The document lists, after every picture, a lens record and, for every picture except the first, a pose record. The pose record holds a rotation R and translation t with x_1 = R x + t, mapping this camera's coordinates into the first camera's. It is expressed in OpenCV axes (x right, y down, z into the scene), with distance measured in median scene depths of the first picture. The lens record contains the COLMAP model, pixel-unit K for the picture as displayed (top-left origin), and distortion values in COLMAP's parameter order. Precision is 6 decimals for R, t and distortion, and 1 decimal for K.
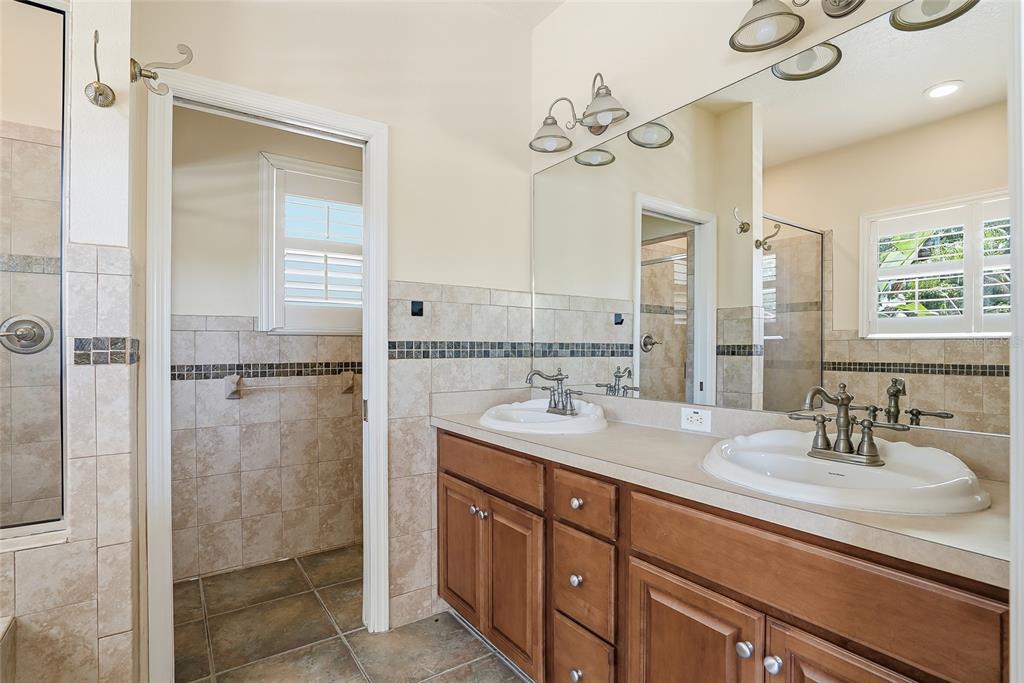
lens RADIAL K [[493.1, 0, 503.3], [0, 493.1, 347.7], [0, 0, 1]] dist [-0.054247, 0.024269]
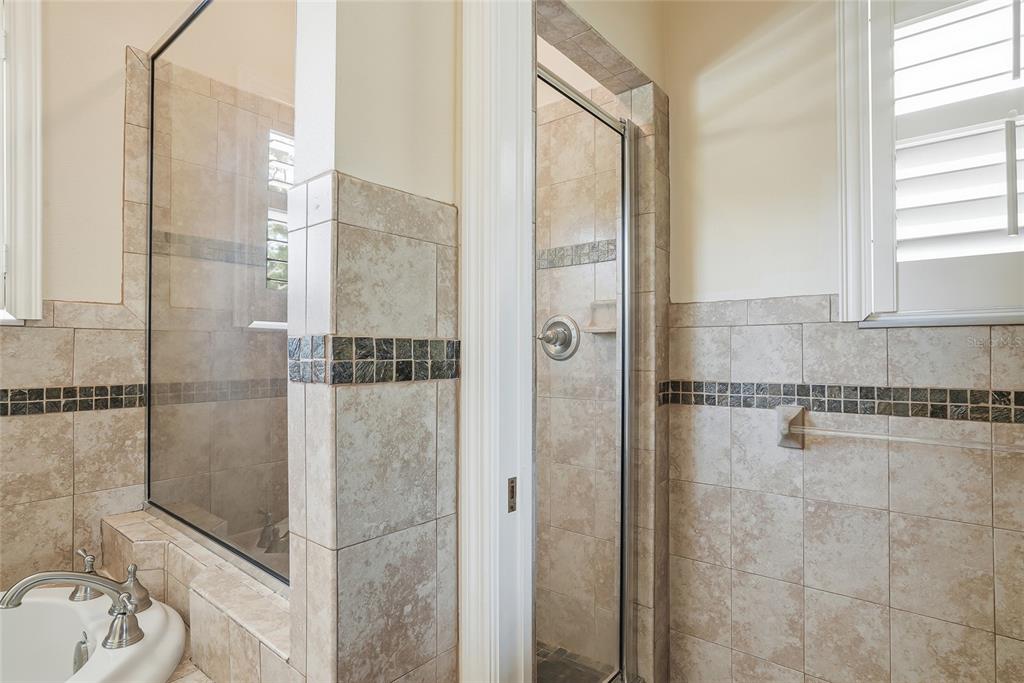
lens RADIAL K [[528.1, 0, 511.8], [0, 528.1, 350.8], [0, 0, 1]] dist [-0.044741, 0.024012]
pose [[0.277793, -0.002762, -0.960637, -0.095208], [-0.003138, 0.999988, -0.003783, -0.000440], [0.960636, 0.004066, 0.277781, 0.639142]]
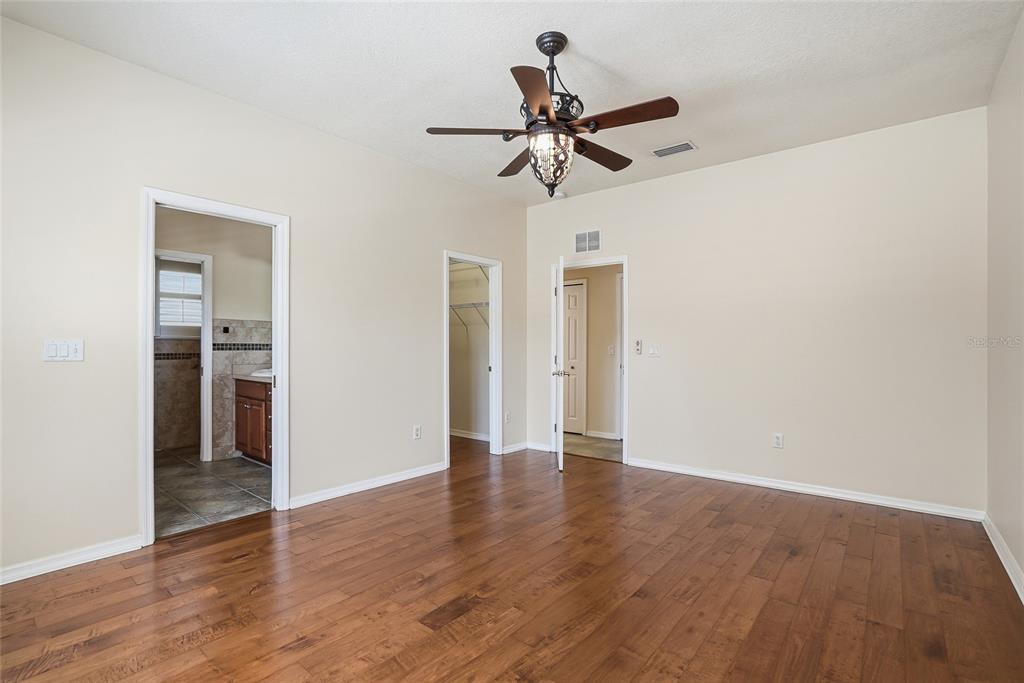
lens RADIAL K [[476.1, 0, 514.3], [0, 476.1, 347.0], [0, 0, 1]] dist [-0.065287, 0.026412]
pose [[0.957926, 0.005504, 0.286963, 0.518841], [-0.005091, 0.999985, -0.002184, 0.002665], [-0.286970, 0.000631, 0.957939, -1.588154]]
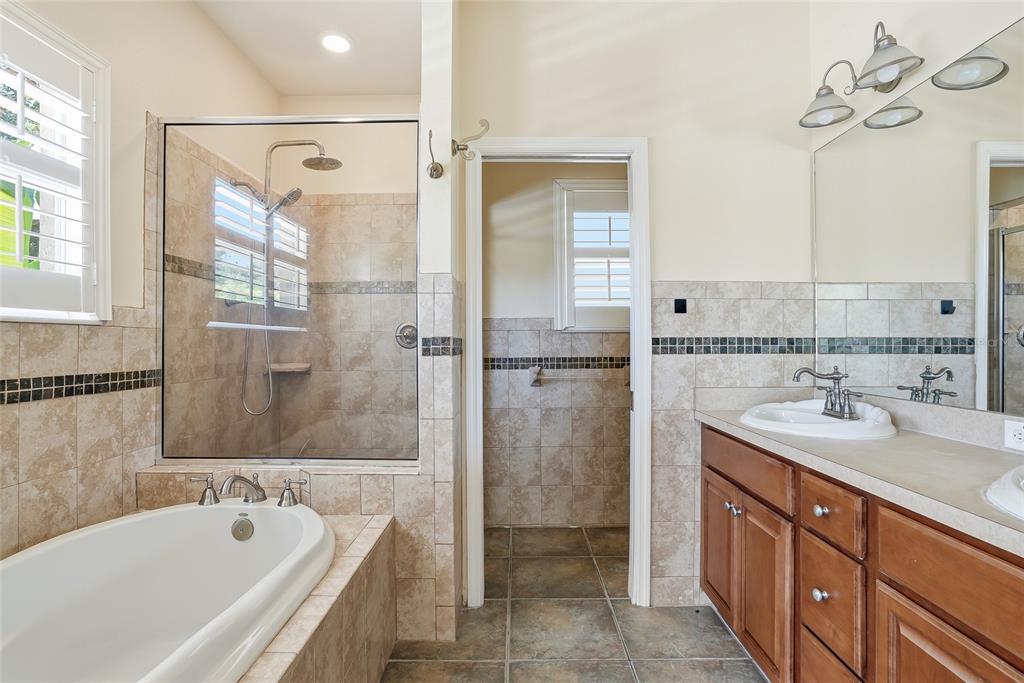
lens RADIAL K [[490.5, 0, 512.0], [0, 490.5, 341.5], [0, 0, 1]] dist [-0.058417, 0.025606]
pose [[0.818871, -0.005051, -0.573956, 0.120812], [0.002538, 0.999983, -0.005180, -0.000006], [0.573973, 0.002785, 0.818870, -0.047194]]
